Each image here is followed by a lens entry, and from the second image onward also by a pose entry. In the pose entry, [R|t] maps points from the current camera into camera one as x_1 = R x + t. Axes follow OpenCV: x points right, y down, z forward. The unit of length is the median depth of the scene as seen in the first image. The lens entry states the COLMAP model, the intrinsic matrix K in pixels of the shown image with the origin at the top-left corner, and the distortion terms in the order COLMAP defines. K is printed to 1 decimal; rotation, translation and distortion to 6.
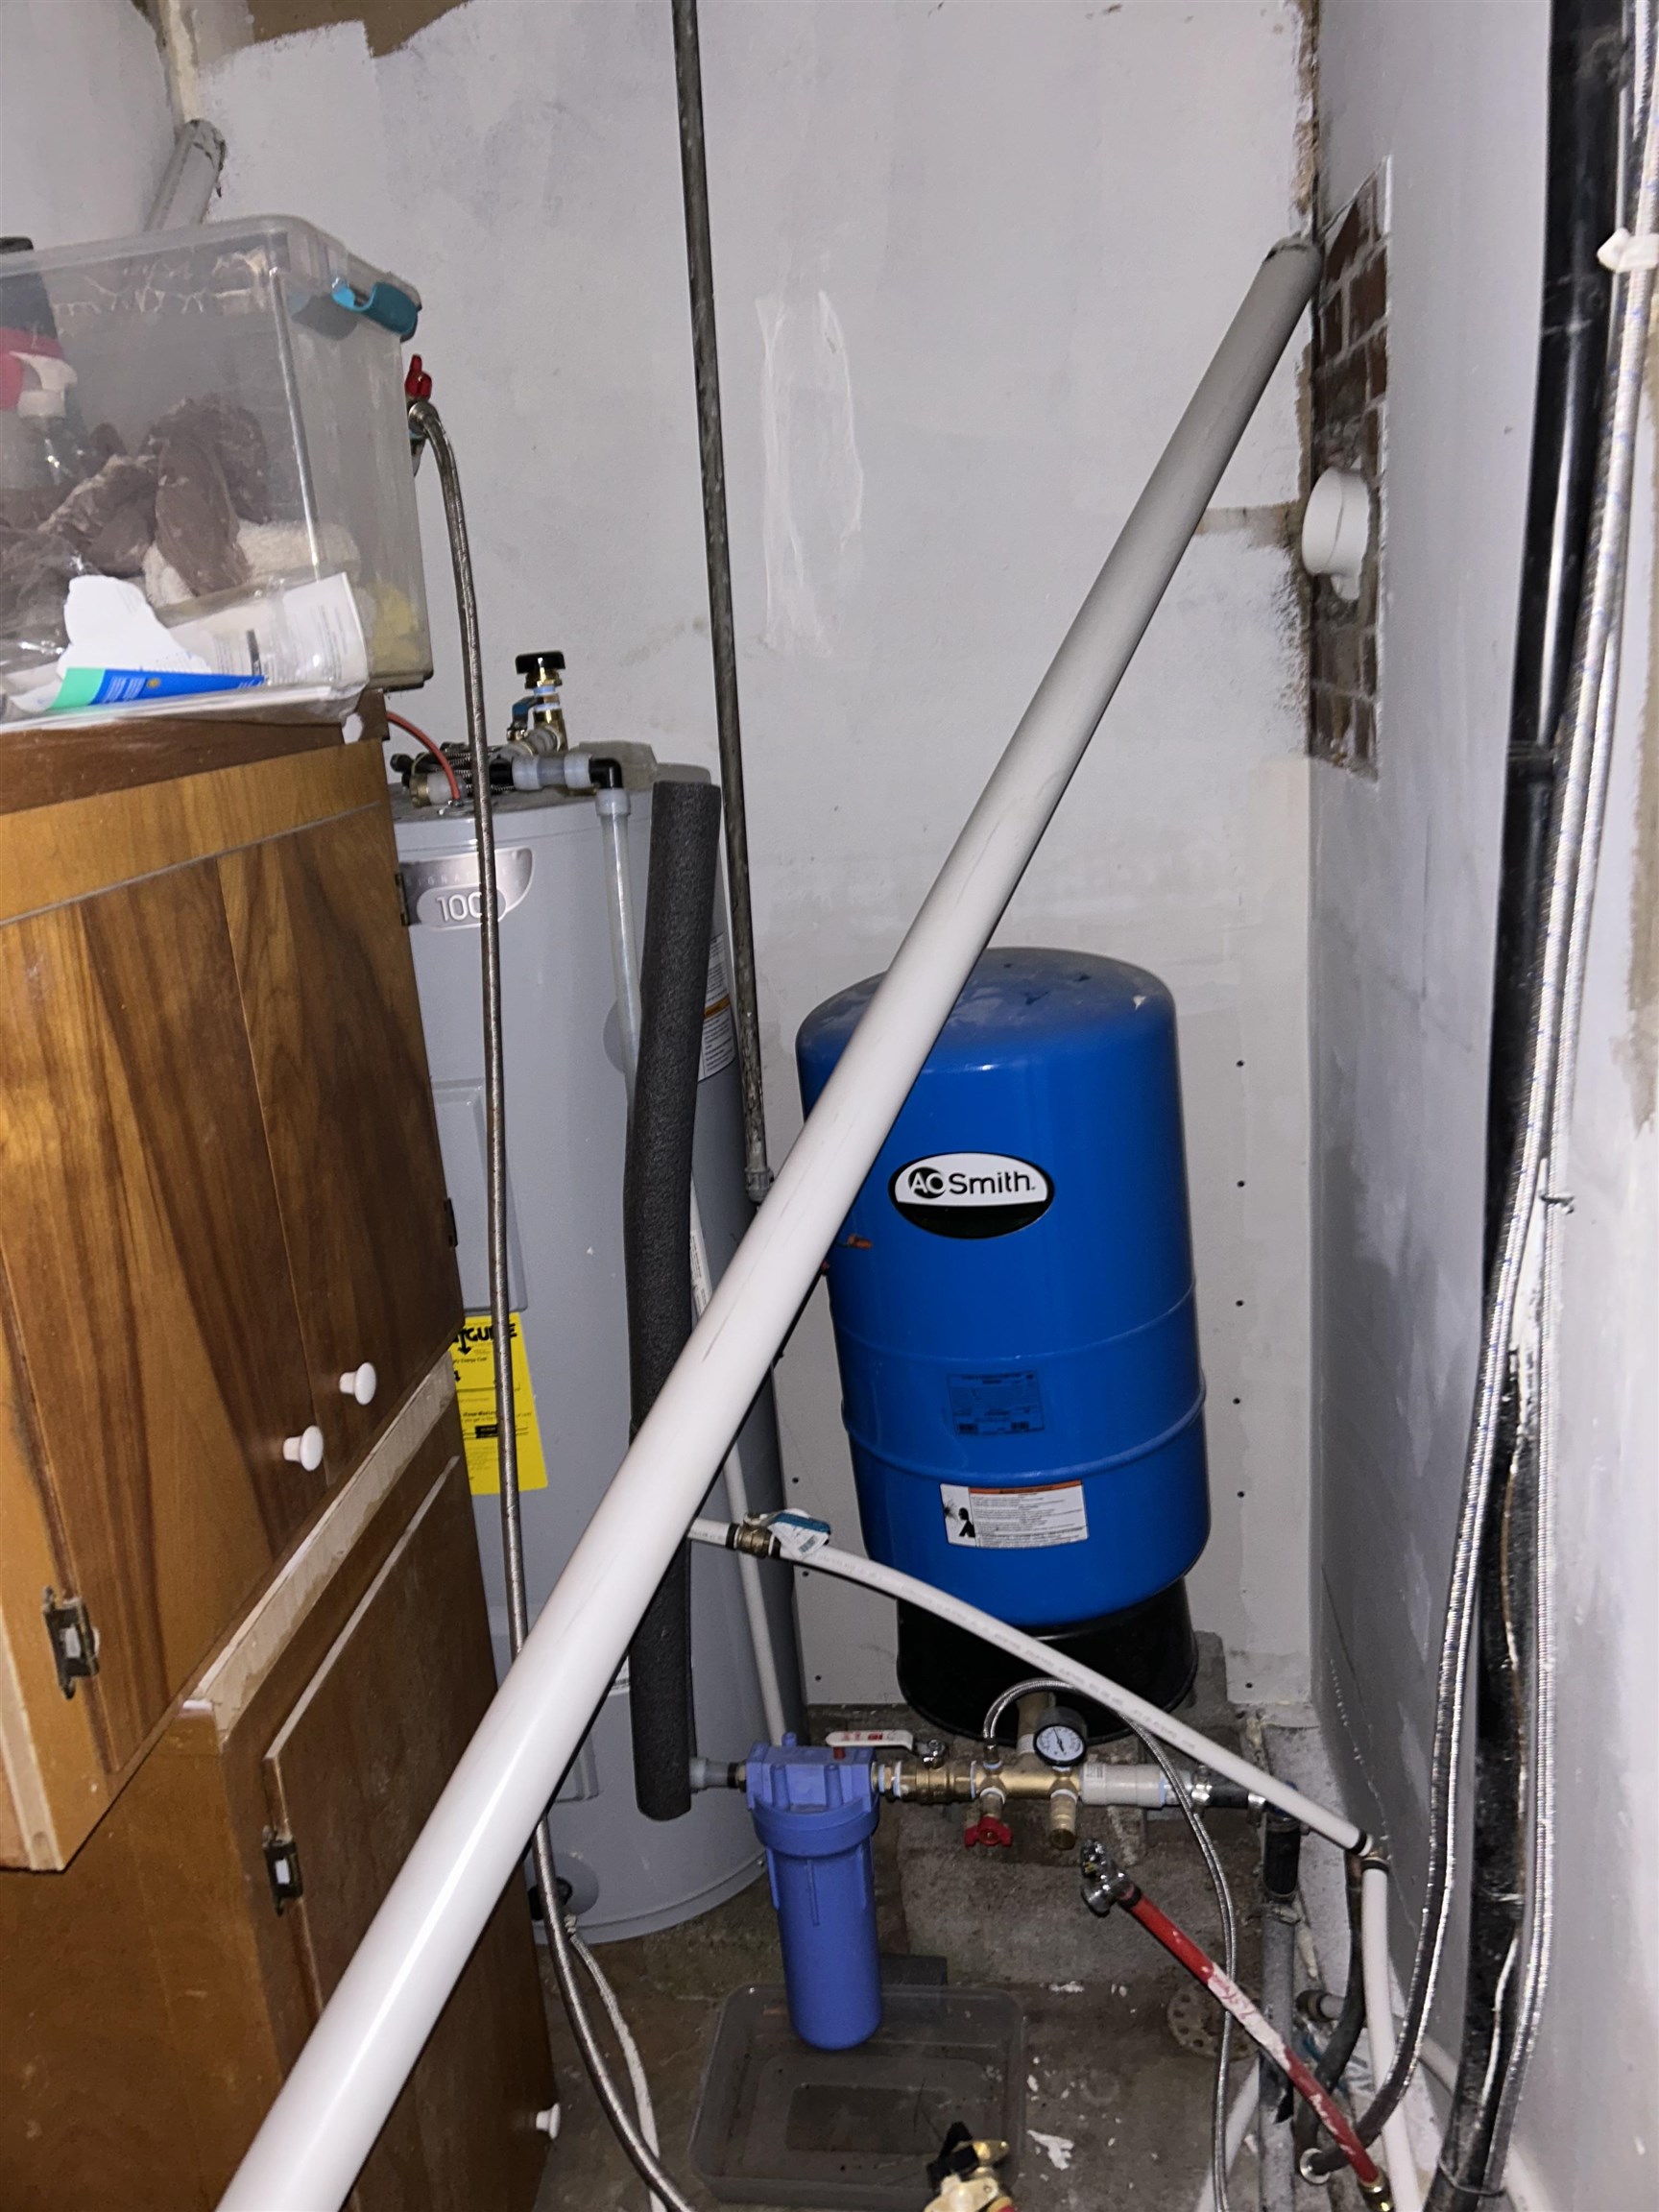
lens RADIAL K [[1660.5, 0, 815.6], [0, 1660.5, 1106.1], [0, 0, 1]] dist [0.043494, -0.046808]
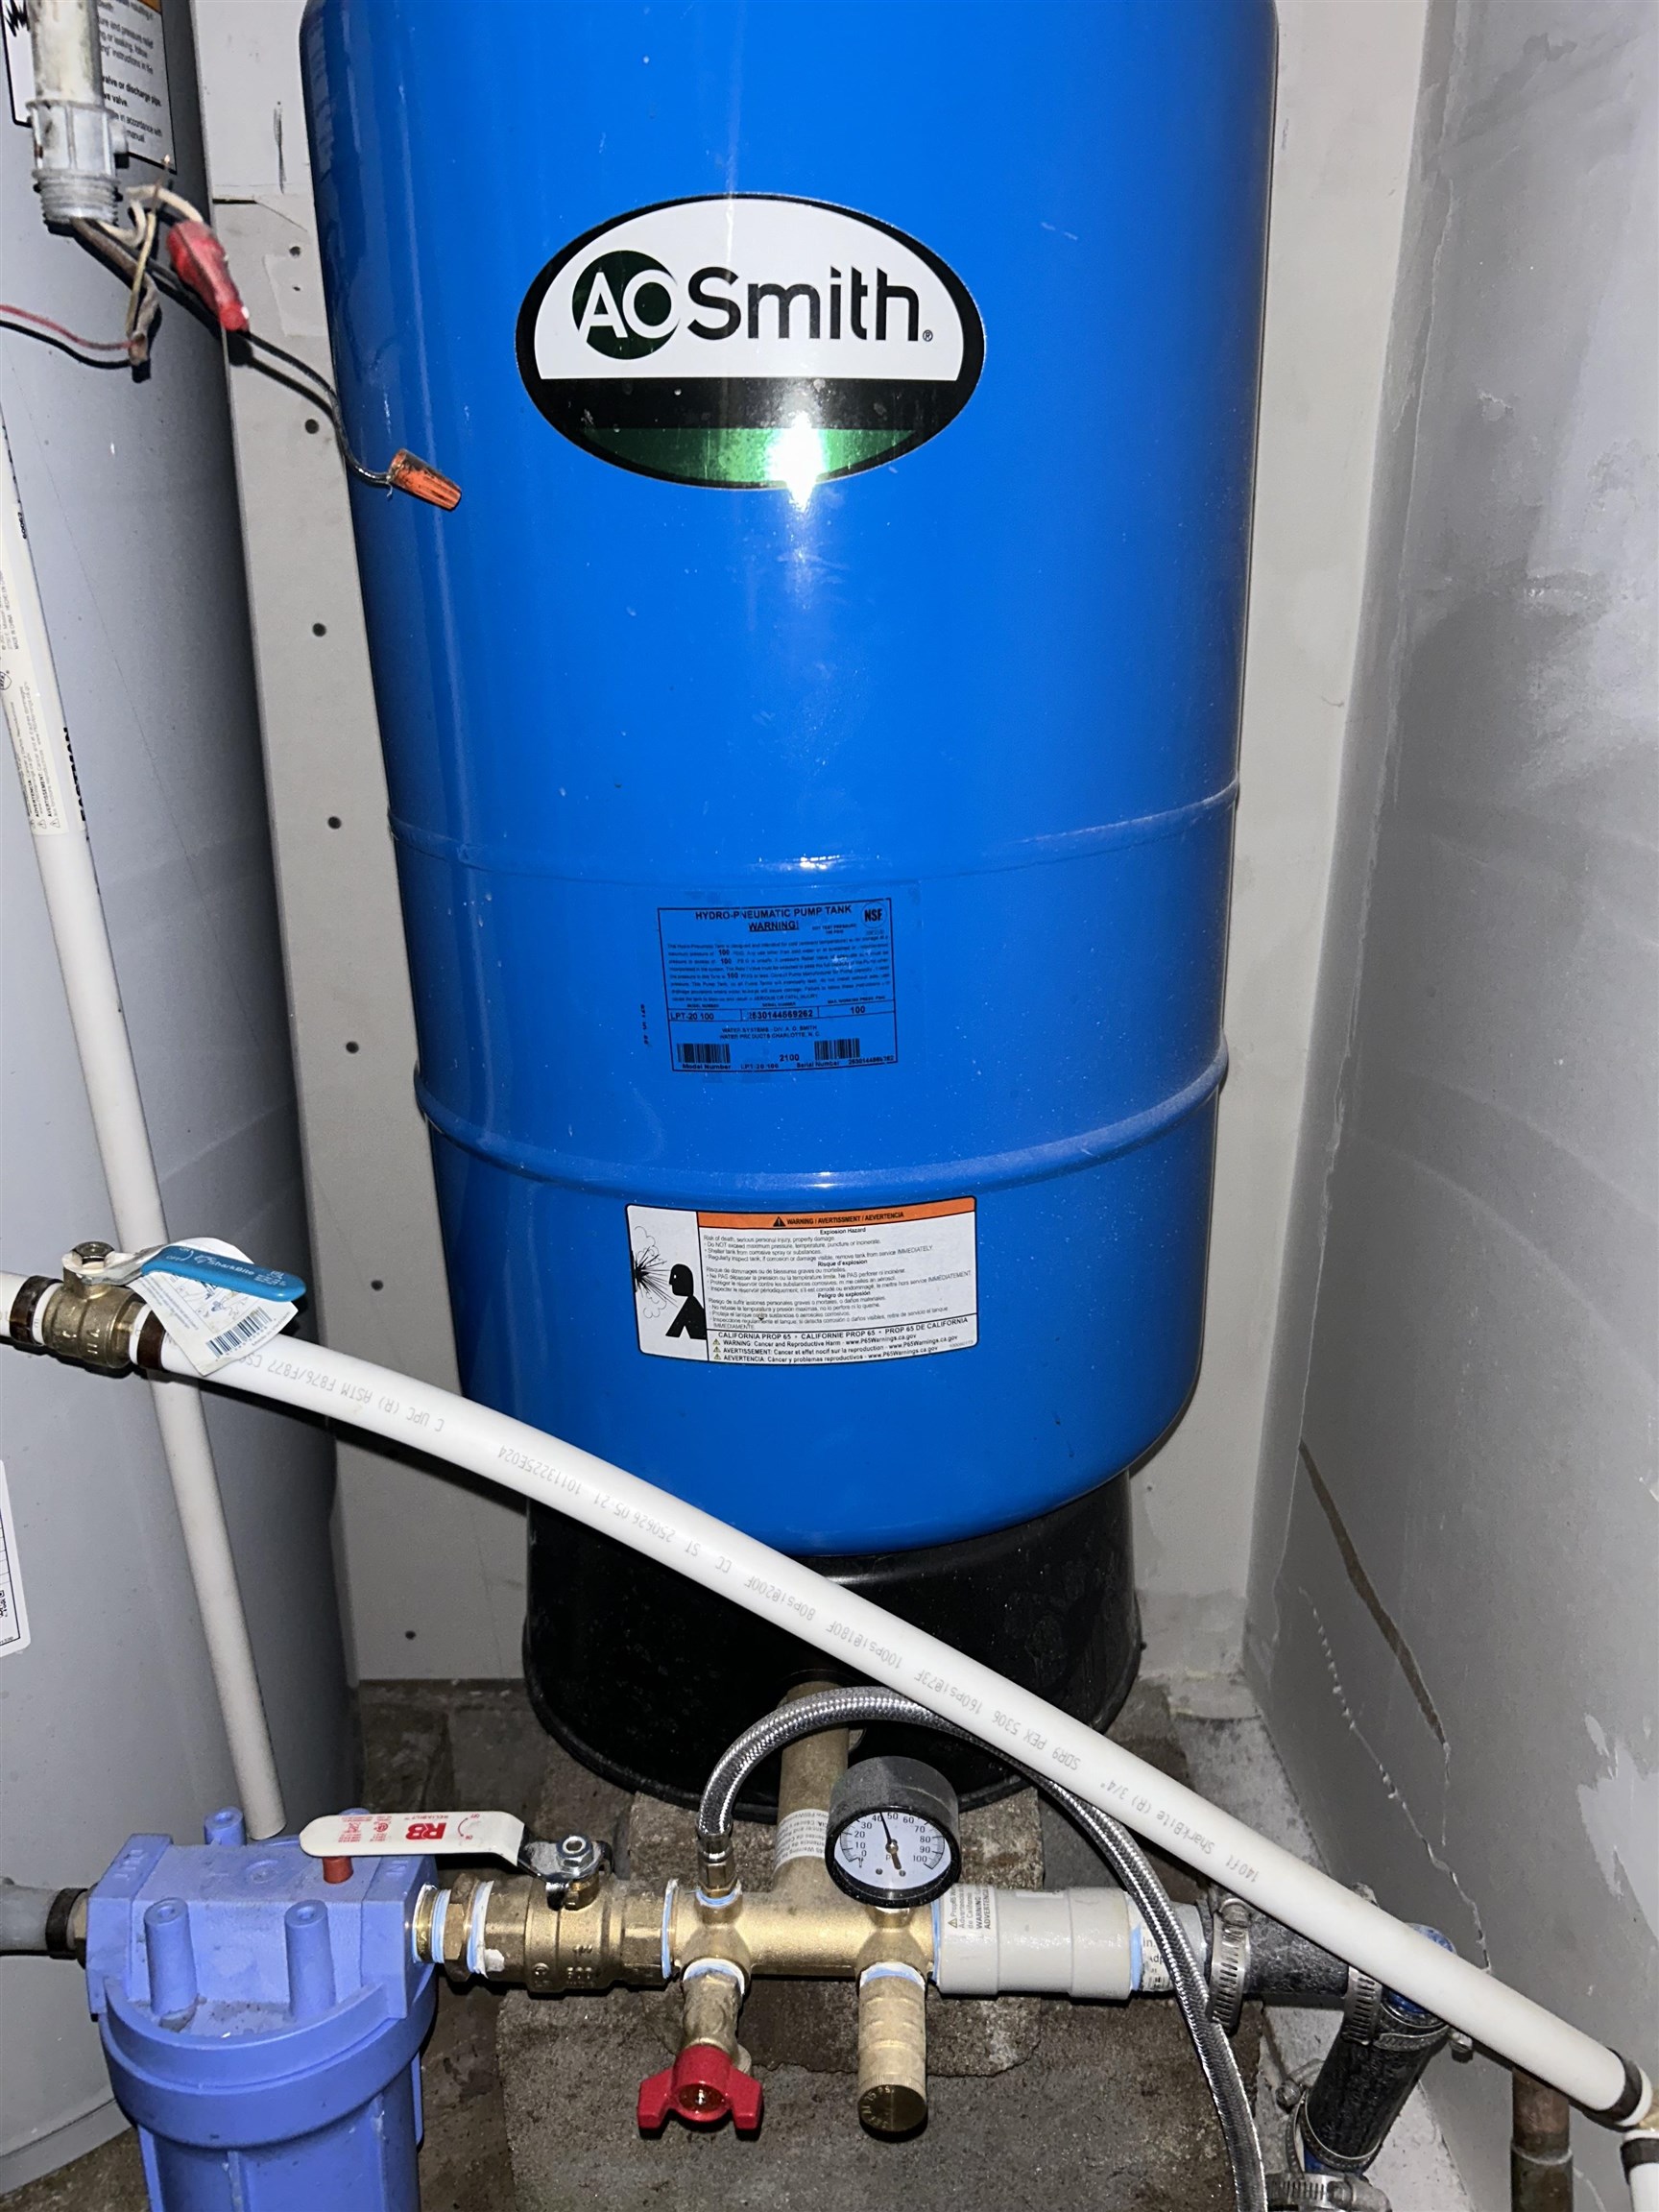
lens RADIAL K [[1660.5, 0, 825.7], [0, 1660.5, 1085.0], [0, 0, 1]] dist [0.043494, -0.046808]
pose [[0.985530, 0.049167, 0.162216, 0.055521], [-0.054940, 0.997999, 0.031291, 0.182072], [-0.160353, -0.039751, 0.986259, 0.595210]]
